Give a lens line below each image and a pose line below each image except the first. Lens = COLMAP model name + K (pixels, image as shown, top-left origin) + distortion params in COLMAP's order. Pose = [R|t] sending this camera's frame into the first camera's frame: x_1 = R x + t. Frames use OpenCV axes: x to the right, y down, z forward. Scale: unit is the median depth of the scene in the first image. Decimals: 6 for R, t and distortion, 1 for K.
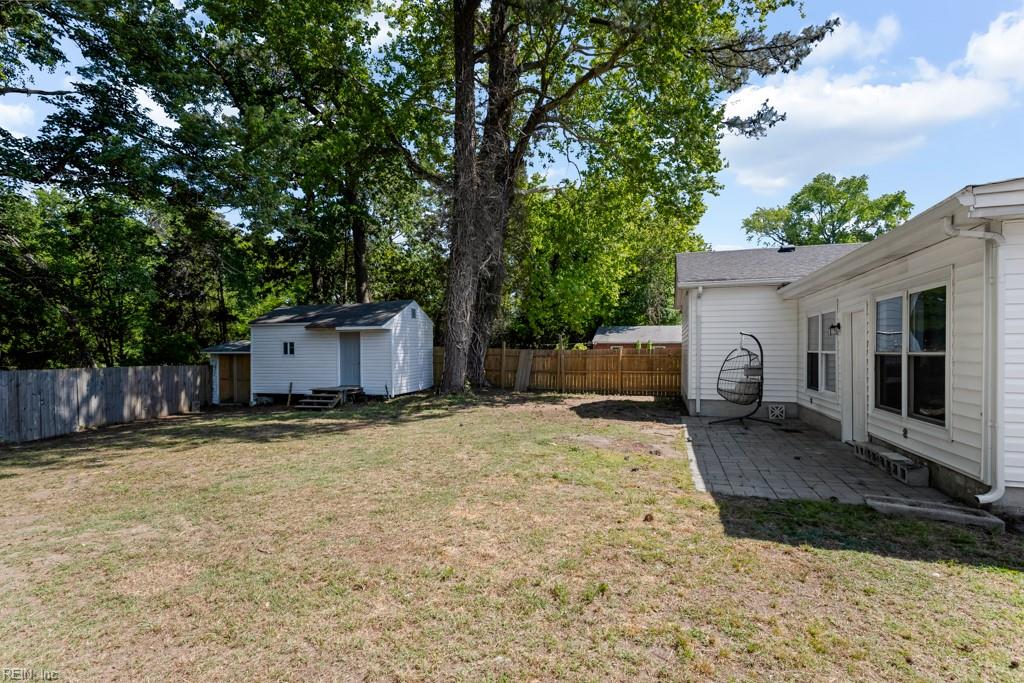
lens RADIAL K [[461.0, 0, 509.5], [0, 461.0, 347.8], [0, 0, 1]] dist [0.000920, -0.000637]
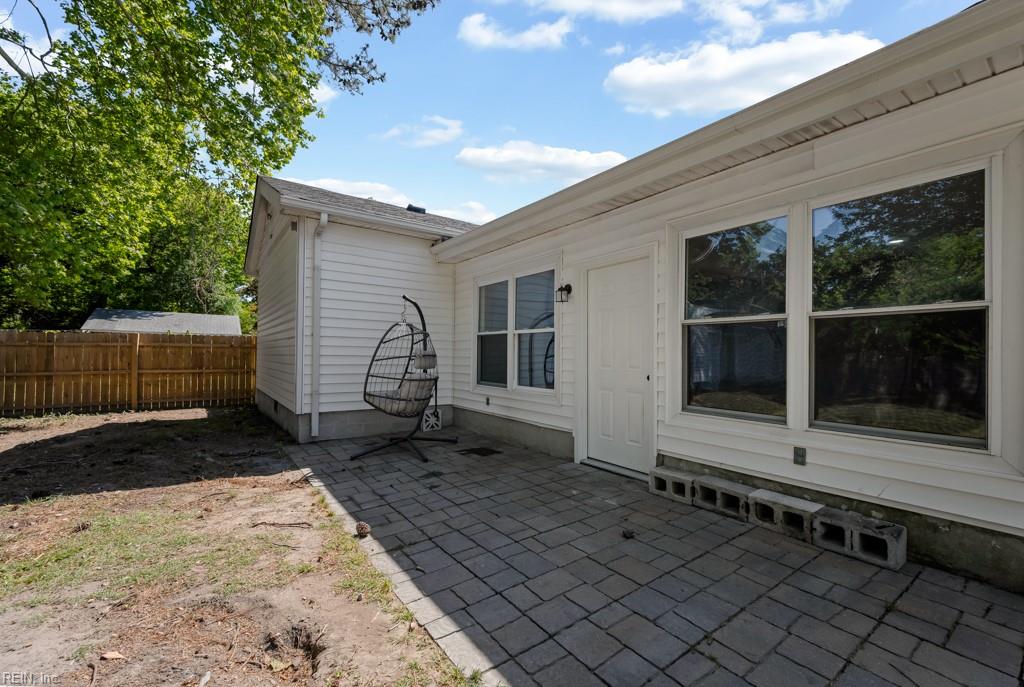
lens RADIAL K [[418.0, 0, 522.5], [0, 418.0, 359.4], [0, 0, 1]] dist [0.001072, -0.000158]
pose [[0.557541, -0.001337, 0.830148, 0.125535], [-0.018696, 0.999725, 0.014166, 0.033691], [-0.829939, -0.023418, 0.557363, 0.511309]]
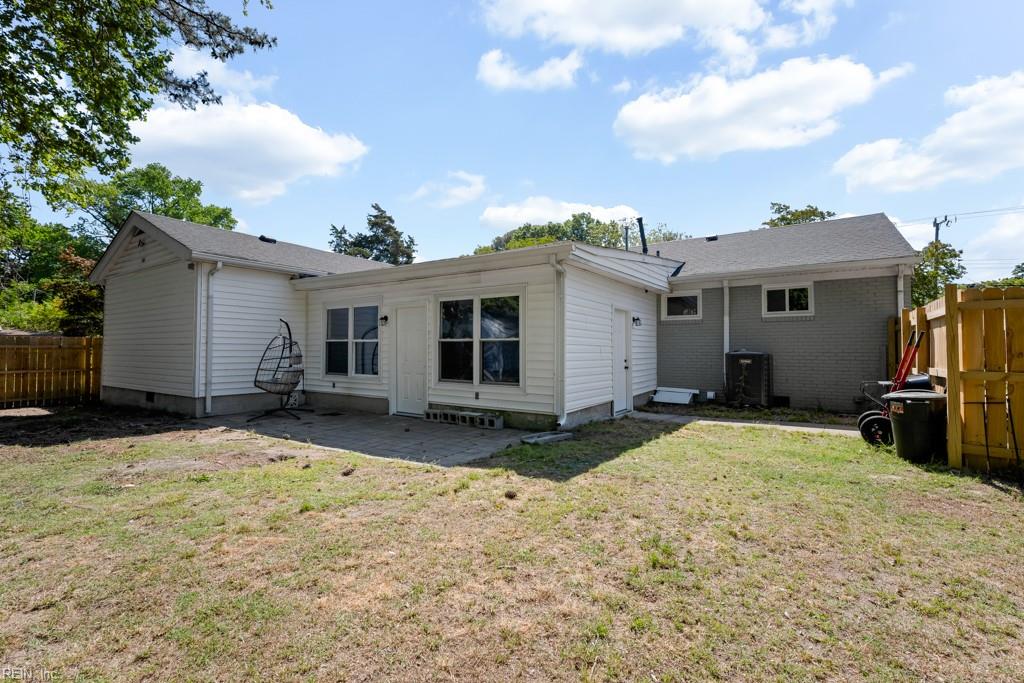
lens RADIAL K [[461.0, 0, 494.9], [0, 461.0, 336.7], [0, 0, 1]] dist [0.000920, -0.000637]
pose [[0.274006, 0.030027, 0.961259, -0.253347], [-0.011609, 0.999543, -0.027913, 0.021757], [-0.961658, -0.003511, 0.274230, 0.285907]]
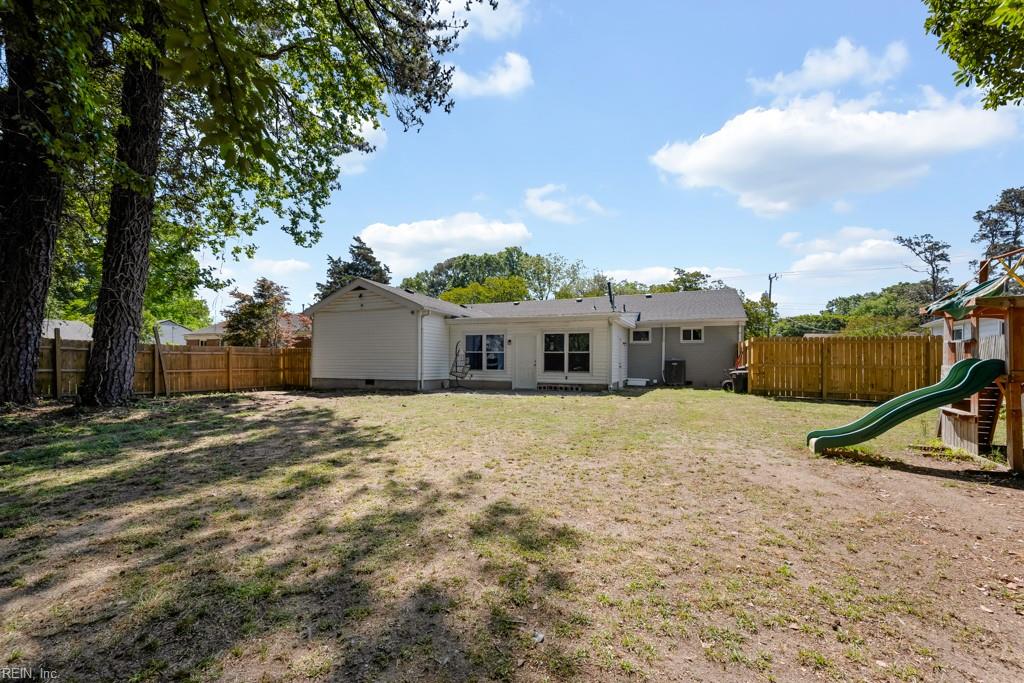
lens RADIAL K [[418.0, 0, 490.5], [0, 418.0, 367.8], [0, 0, 1]] dist [0.001072, -0.000158]
pose [[0.110504, -0.007813, 0.993845, -1.026612], [-0.017969, 0.999790, 0.009858, 0.050343], [-0.993713, -0.018948, 0.110341, 0.614361]]
